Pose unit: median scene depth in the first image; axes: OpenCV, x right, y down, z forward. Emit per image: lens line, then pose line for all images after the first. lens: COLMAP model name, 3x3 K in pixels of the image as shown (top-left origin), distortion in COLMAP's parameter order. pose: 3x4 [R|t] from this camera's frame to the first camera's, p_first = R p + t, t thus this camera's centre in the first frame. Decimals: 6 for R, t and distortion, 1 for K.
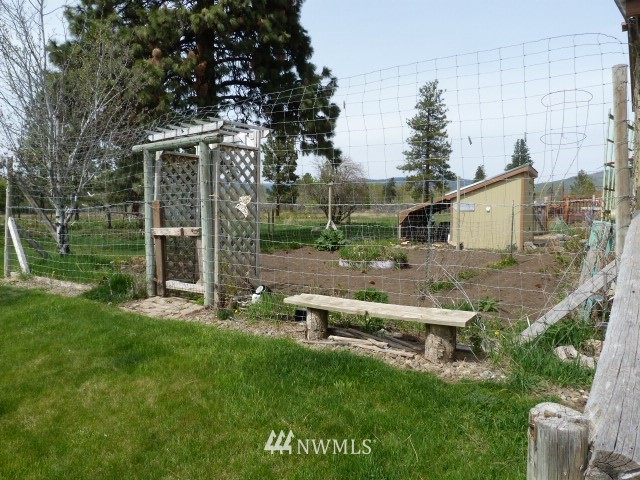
lens RADIAL K [[473.9, 0, 319.3], [0, 473.9, 241.6], [0, 0, 1]] dist [-0.035357, 0.019172]
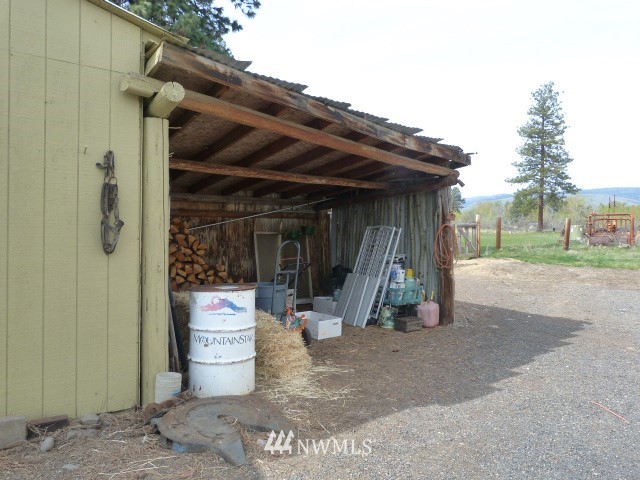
lens RADIAL K [[473.9, 0, 318.1], [0, 473.9, 240.0], [0, 0, 1]] dist [-0.035357, 0.019172]
pose [[0.943573, 0.015047, -0.330822, 0.127219], [-0.026461, 0.999199, -0.030026, -0.004036], [0.330105, 0.037086, 0.943215, 0.024769]]
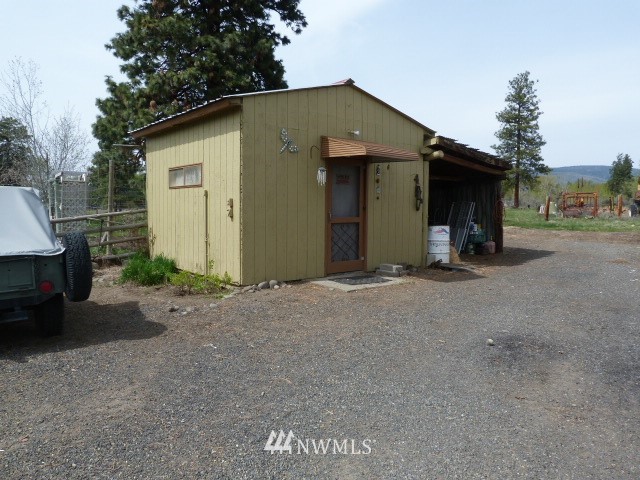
lens RADIAL K [[473.9, 0, 322.3], [0, 473.9, 238.1], [0, 0, 1]] dist [-0.035357, 0.019172]
pose [[0.962174, 0.016202, -0.271952, 0.107390], [-0.014529, 0.999861, 0.008165, 0.002207], [0.272047, -0.003905, 0.962276, -0.056503]]
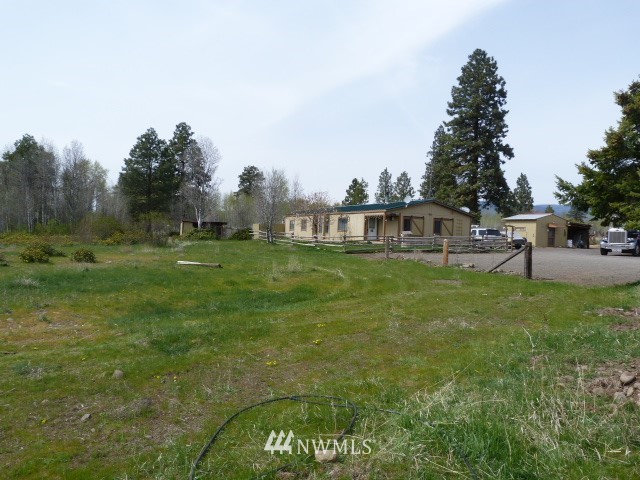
lens RADIAL K [[473.9, 0, 319.6], [0, 473.9, 239.5], [0, 0, 1]] dist [-0.035357, 0.019172]
pose [[0.848272, 0.022965, -0.529063, 0.147260], [-0.045813, 0.998496, -0.030112, 0.030291], [0.527576, 0.049781, 0.848048, -0.573855]]
